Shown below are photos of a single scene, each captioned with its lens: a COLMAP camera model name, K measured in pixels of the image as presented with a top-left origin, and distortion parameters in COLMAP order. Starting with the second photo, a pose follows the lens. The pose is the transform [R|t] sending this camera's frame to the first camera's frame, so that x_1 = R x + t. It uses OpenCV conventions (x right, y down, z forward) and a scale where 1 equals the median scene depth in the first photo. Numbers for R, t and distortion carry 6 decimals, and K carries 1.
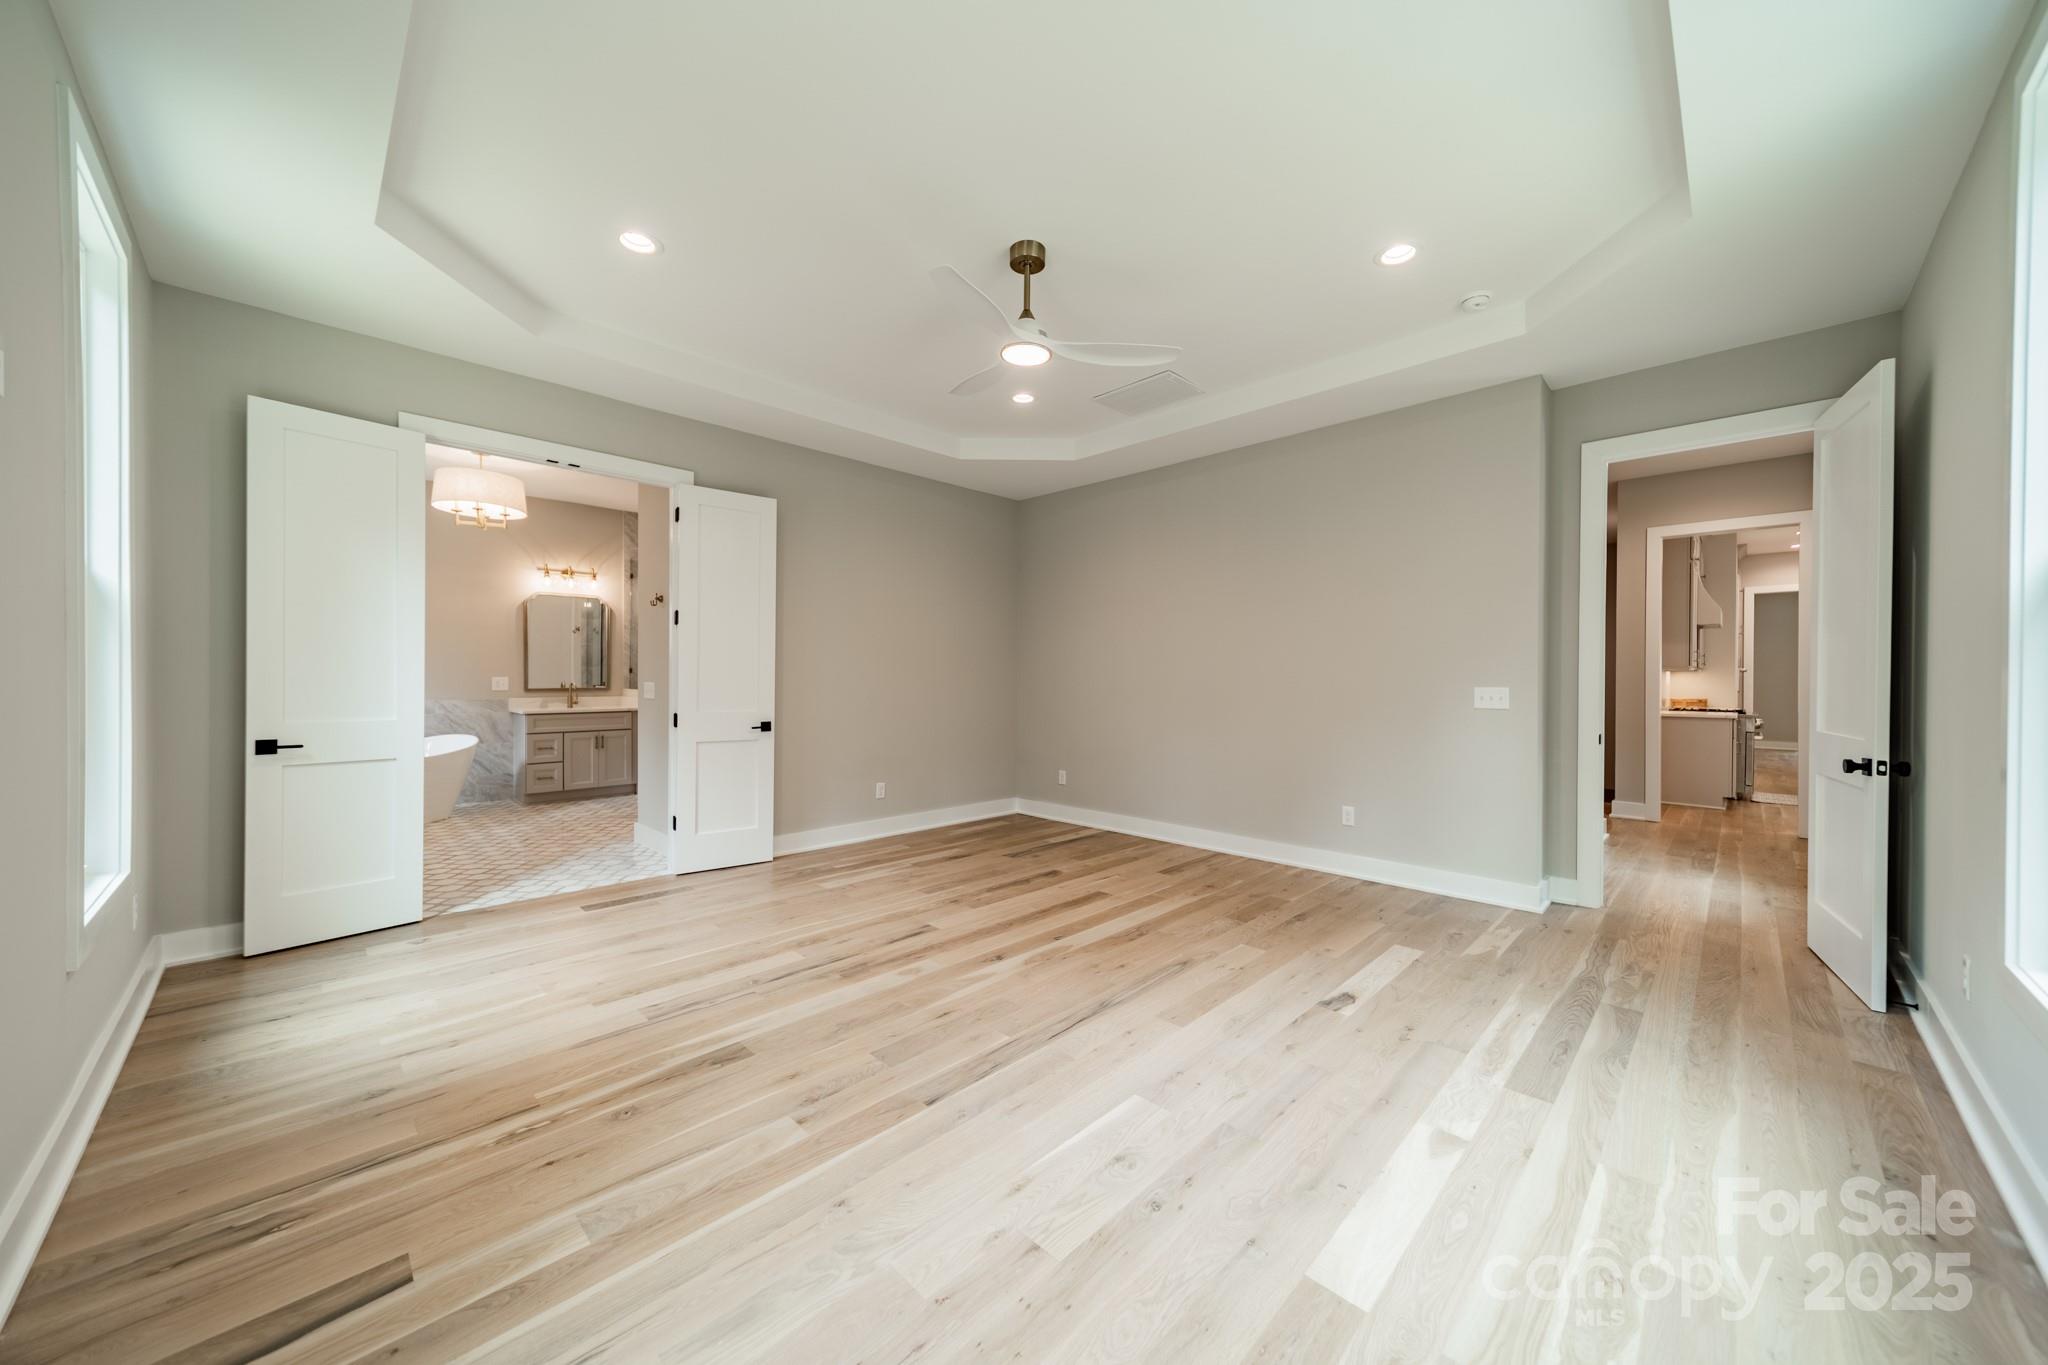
lens RADIAL K [[717.1, 0, 1030.0], [0, 717.1, 681.3], [0, 0, 1]] dist [-0.008330, 0.000025]
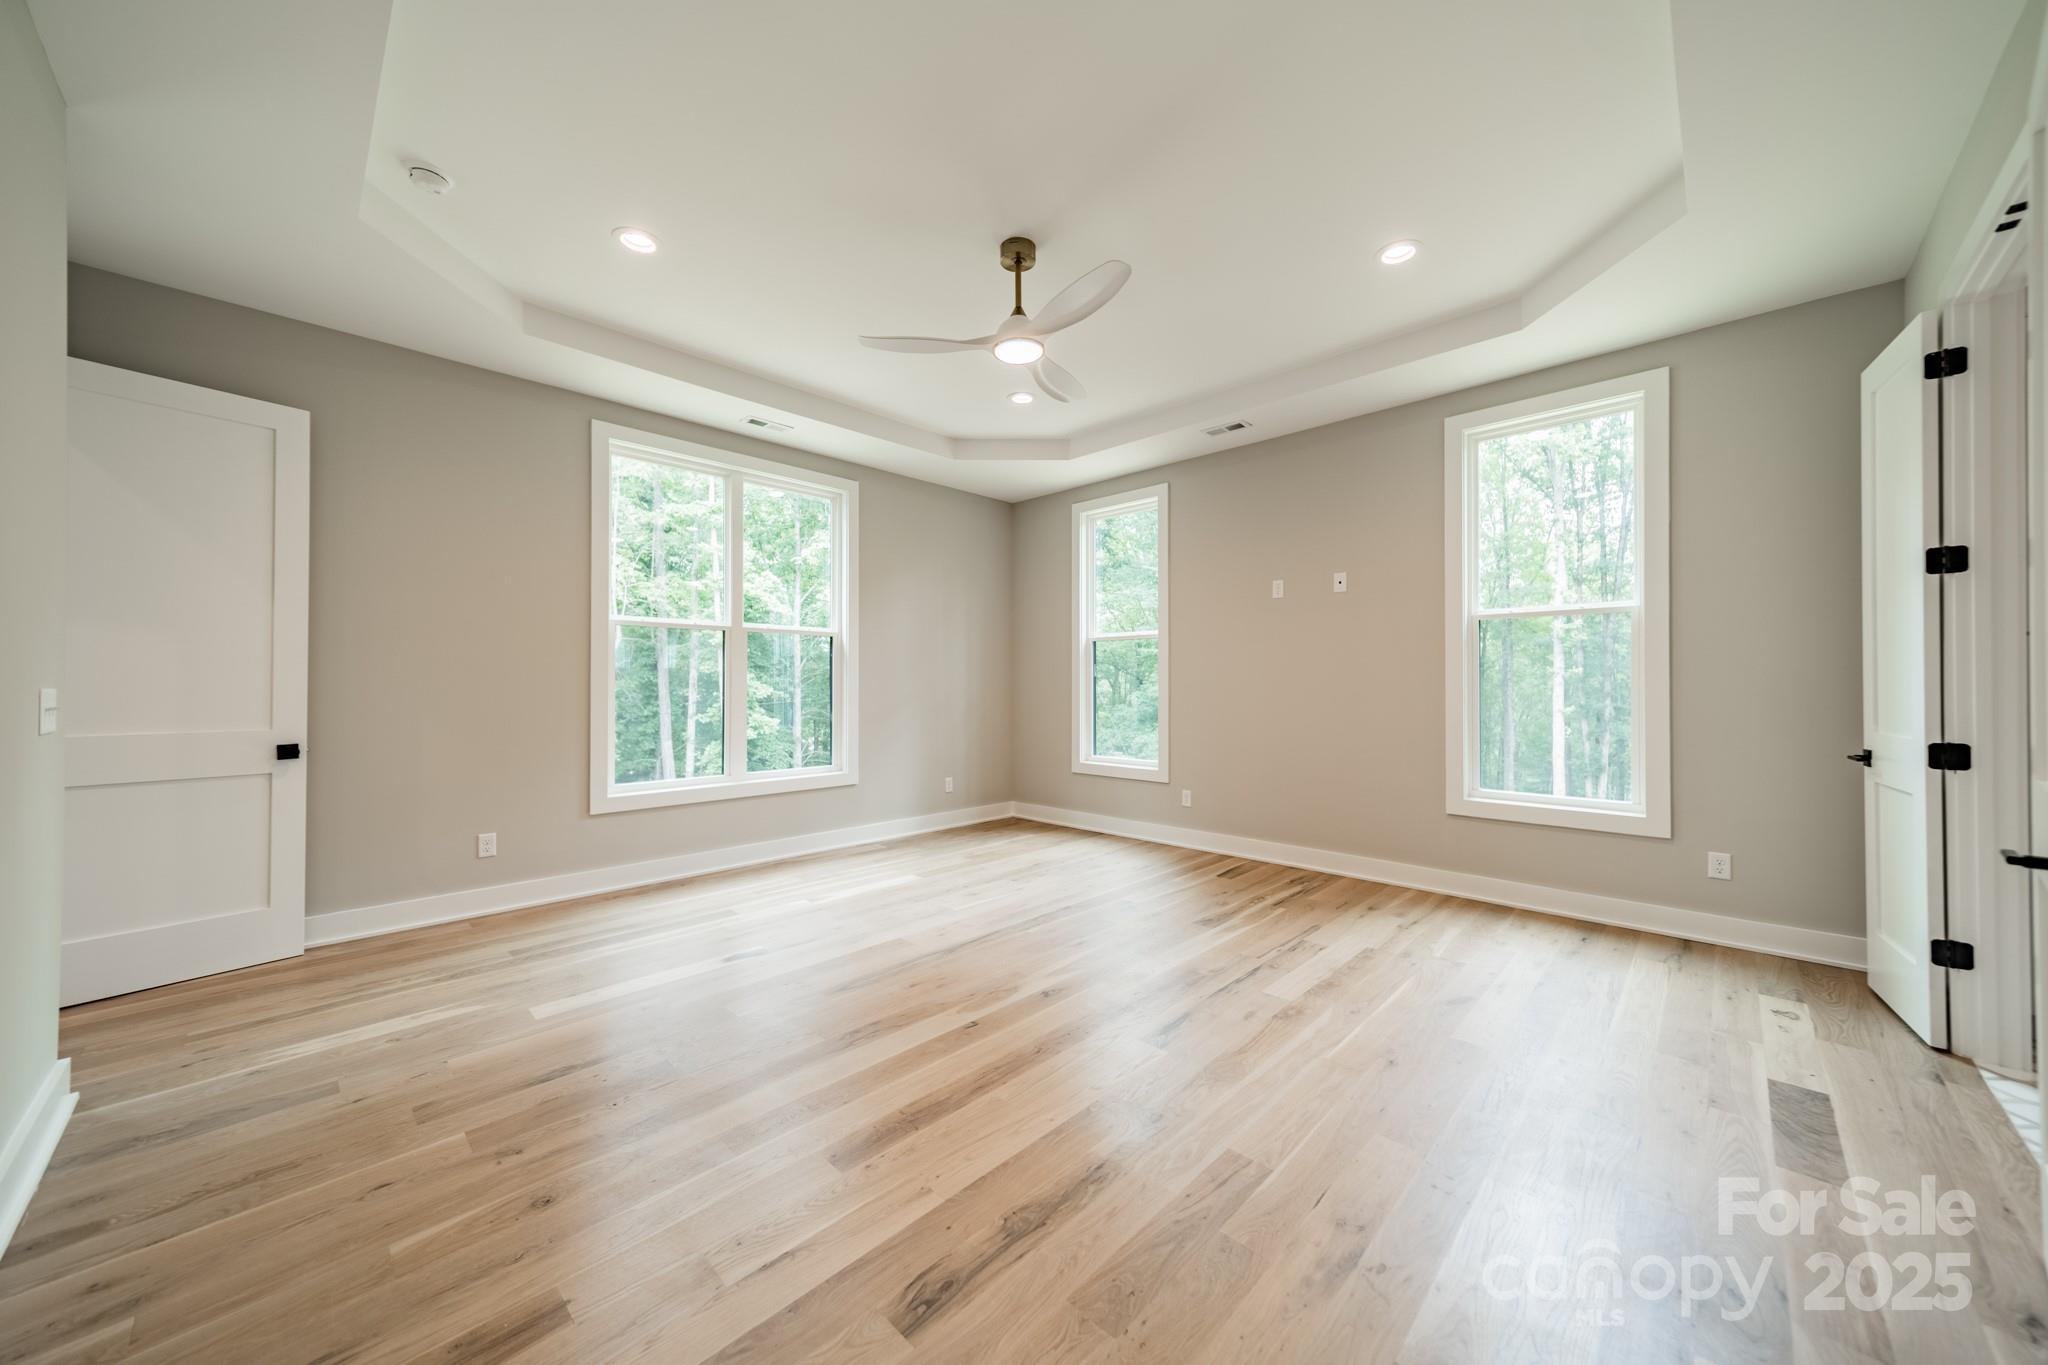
lens RADIAL K [[717.1, 0, 1030.0], [0, 717.1, 681.3], [0, 0, 1]] dist [-0.008330, 0.000025]
pose [[-0.999947, -0.005254, -0.008820, -0.014619], [-0.005238, 0.999985, -0.001853, 0.002838], [0.008829, -0.001807, -0.999959, 1.998843]]
